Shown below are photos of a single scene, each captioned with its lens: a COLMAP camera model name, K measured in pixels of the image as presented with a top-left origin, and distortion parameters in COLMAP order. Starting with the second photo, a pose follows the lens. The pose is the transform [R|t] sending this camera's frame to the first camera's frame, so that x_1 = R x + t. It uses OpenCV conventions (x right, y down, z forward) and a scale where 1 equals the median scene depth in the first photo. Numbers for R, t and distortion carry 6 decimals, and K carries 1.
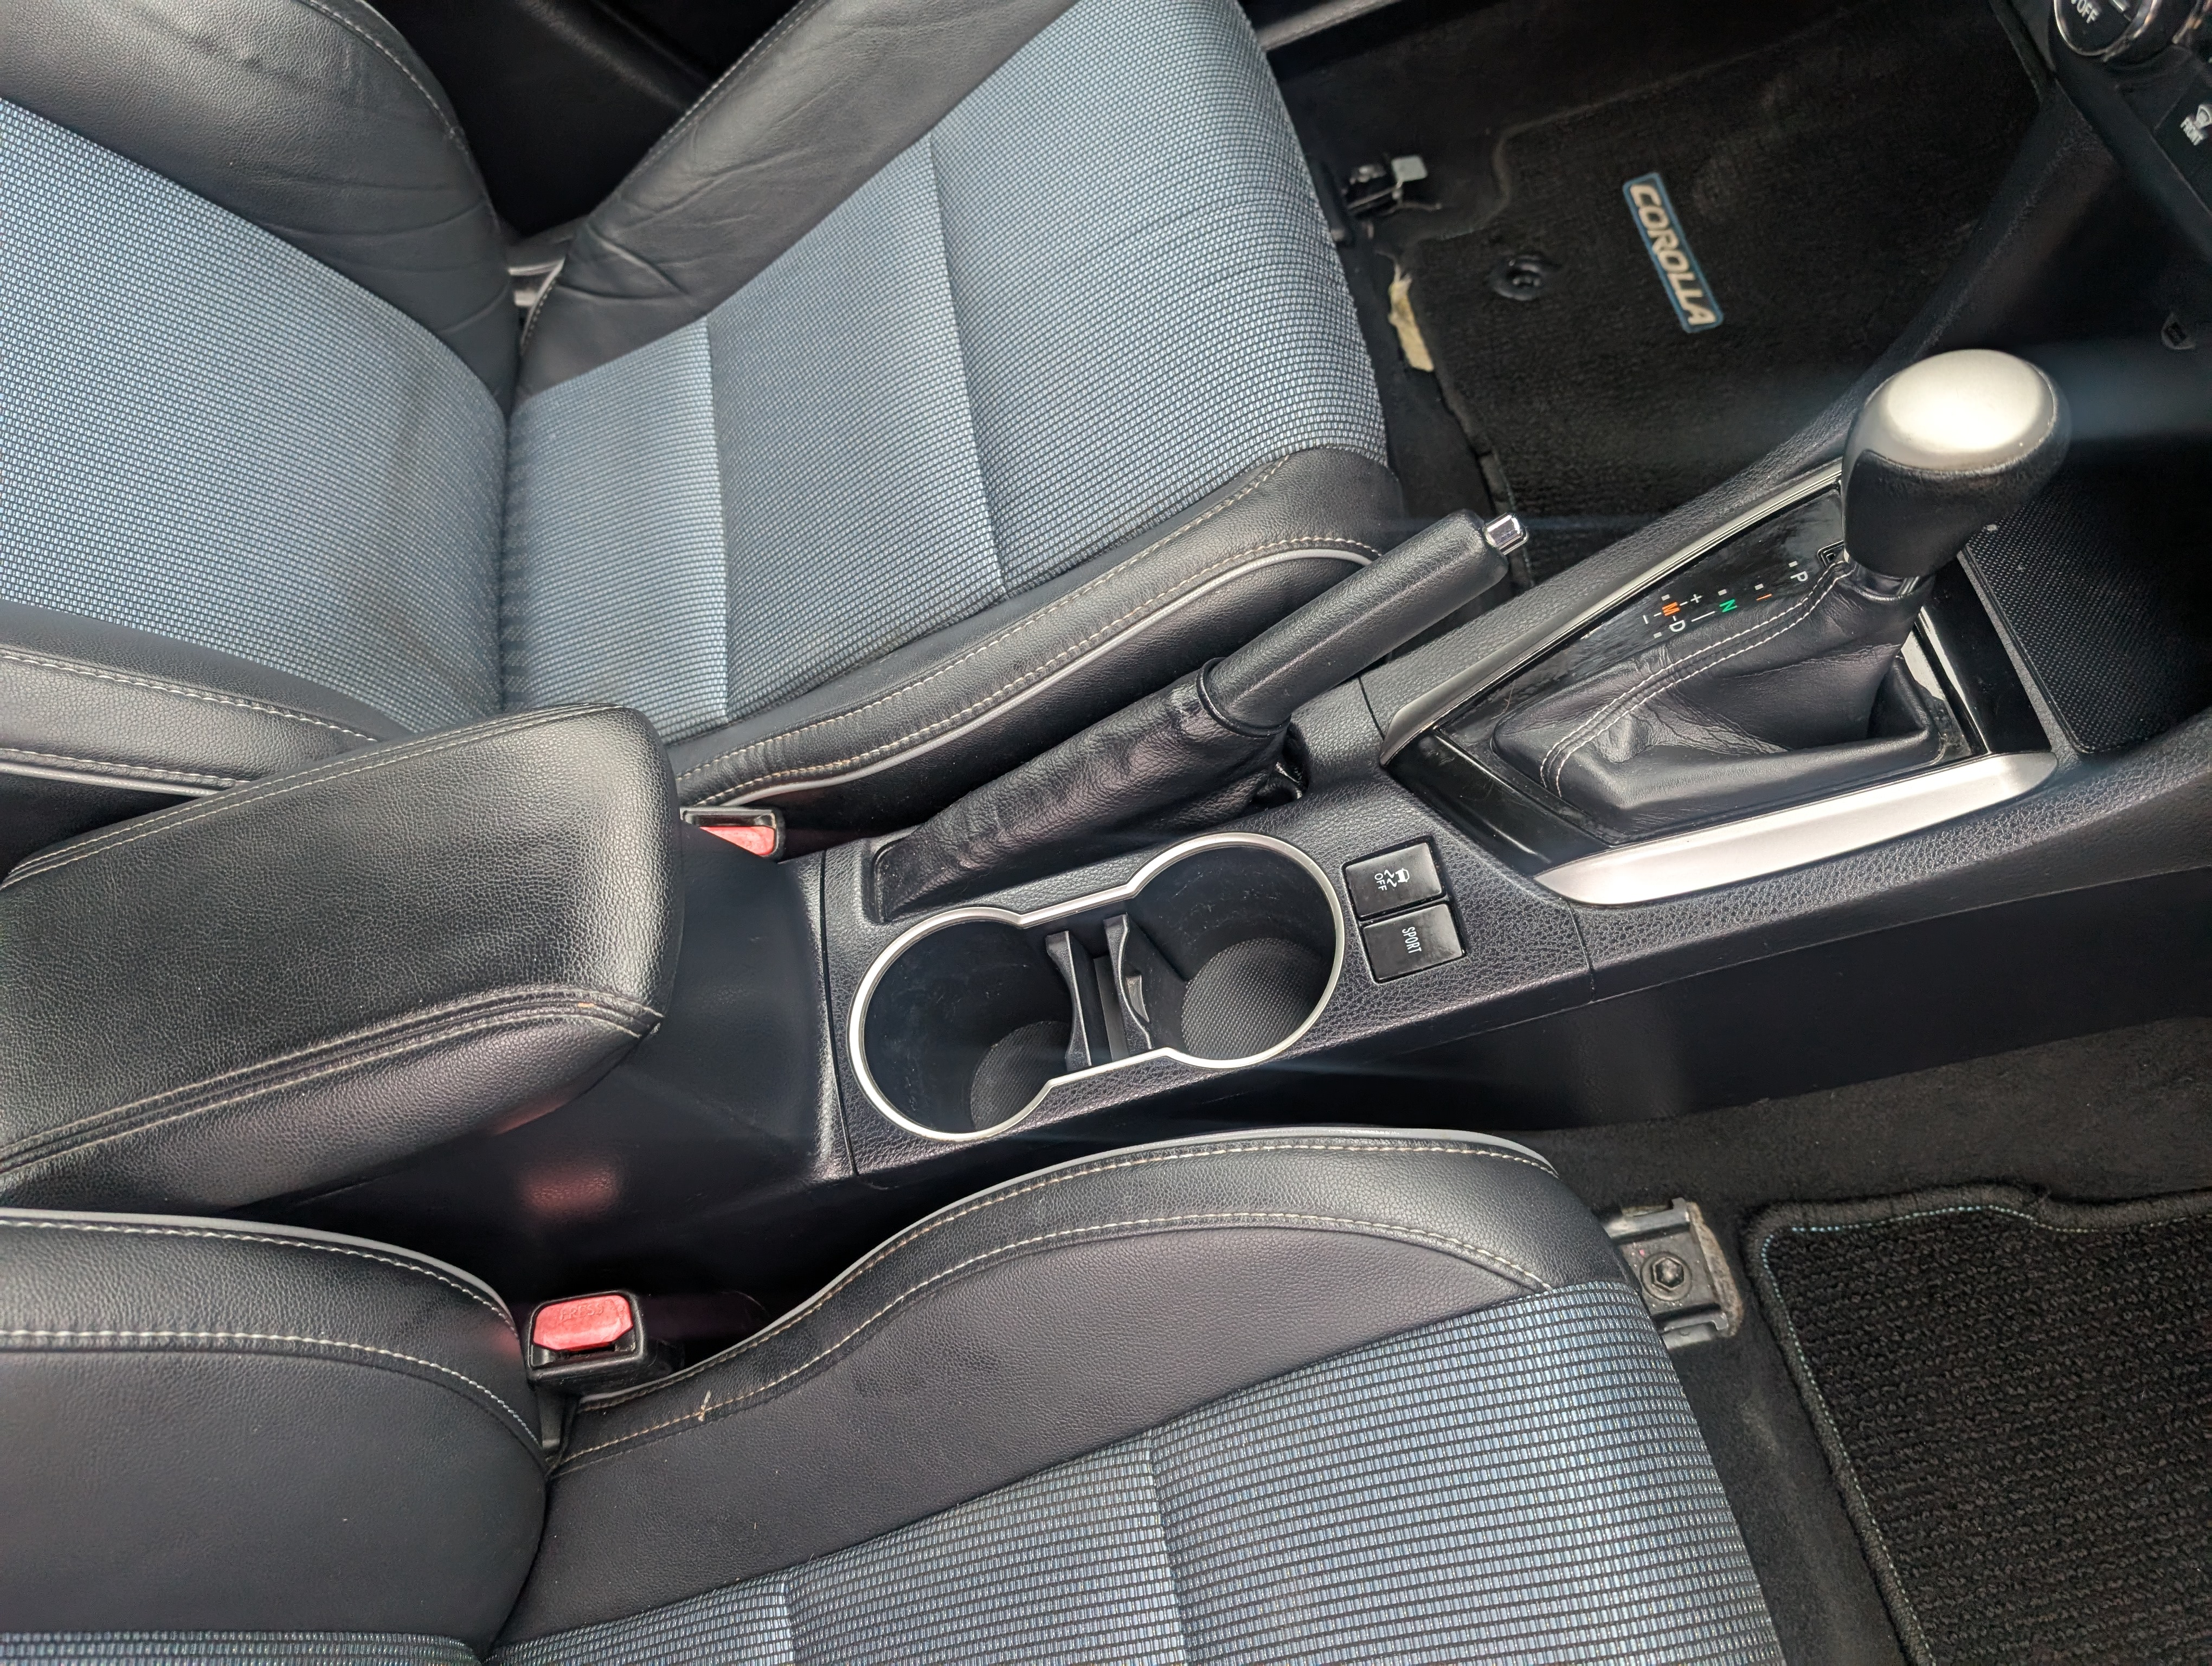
lens RADIAL K [[1592.5, 0, 1106.5], [0, 1592.5, 837.0], [0, 0, 1]] dist [0.019669, -0.018503]
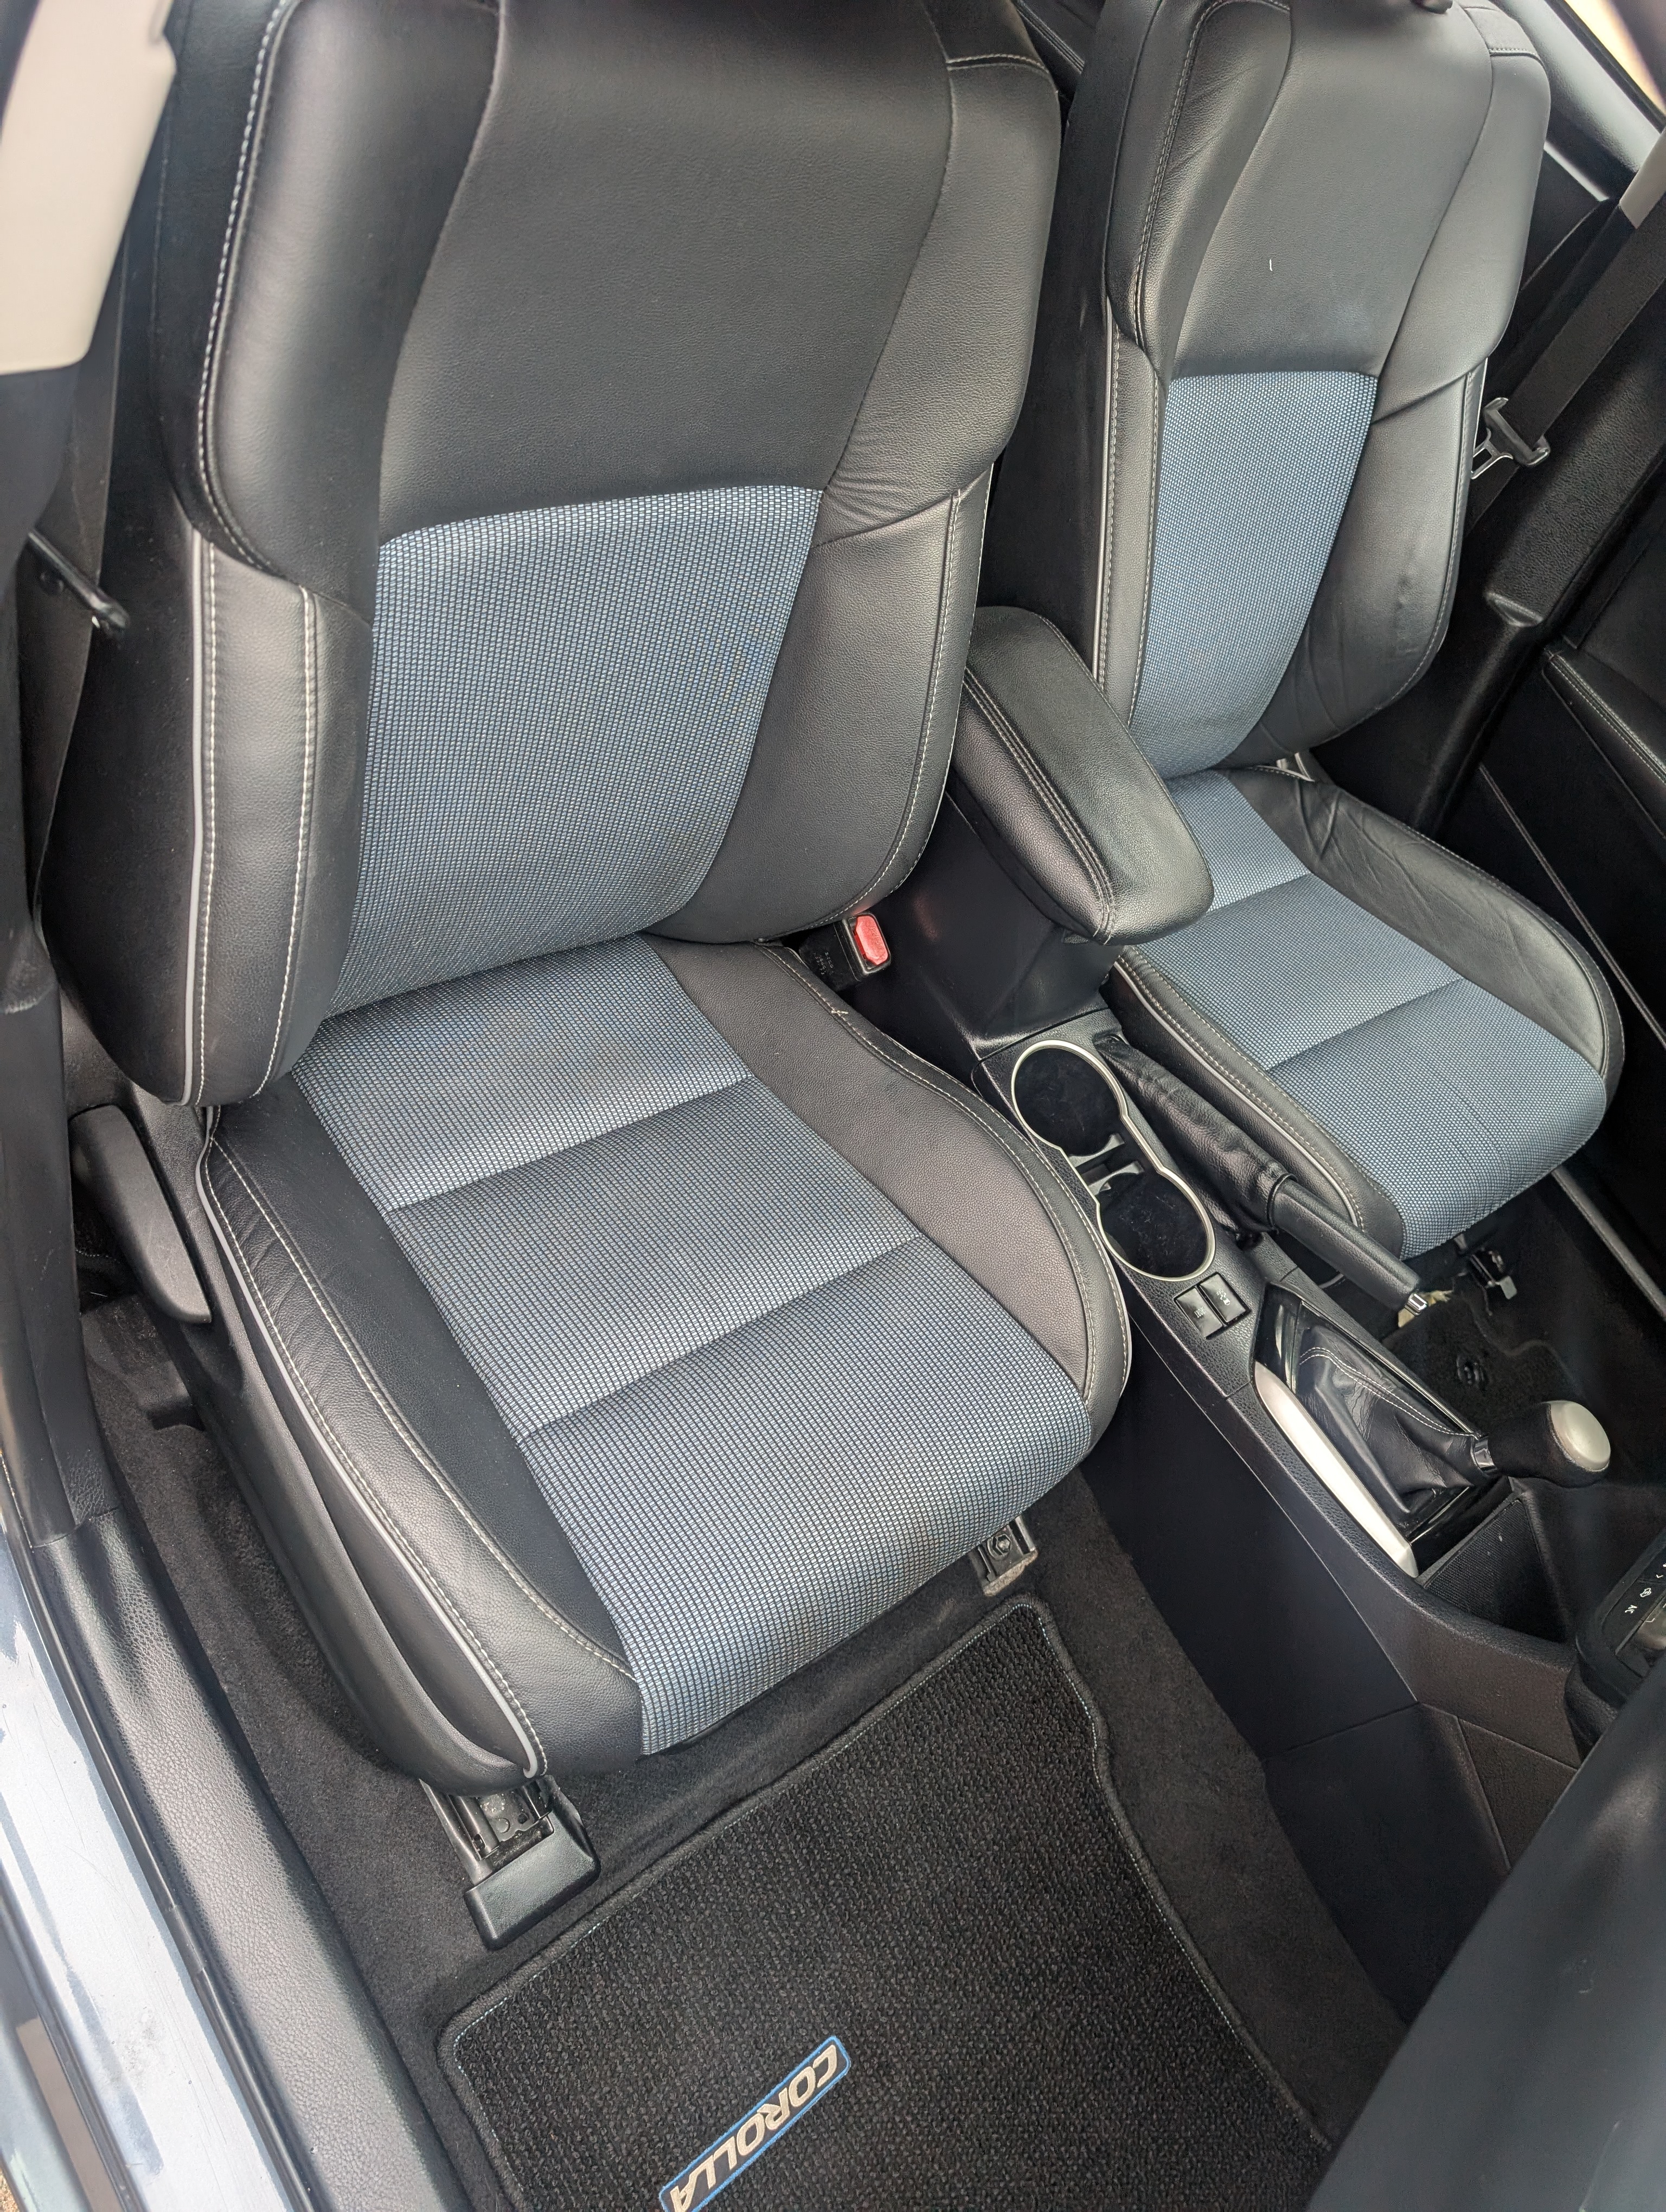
lens RADIAL K [[1592.5, 0, 824.1], [0, 1592.5, 1093.0], [0, 0, 1]] dist [0.019669, -0.018503]
pose [[0.245296, 0.962713, -0.114079, 0.040856], [-0.964210, 0.230060, -0.131802, 0.575418], [-0.100643, 0.142327, 0.984690, -0.713240]]
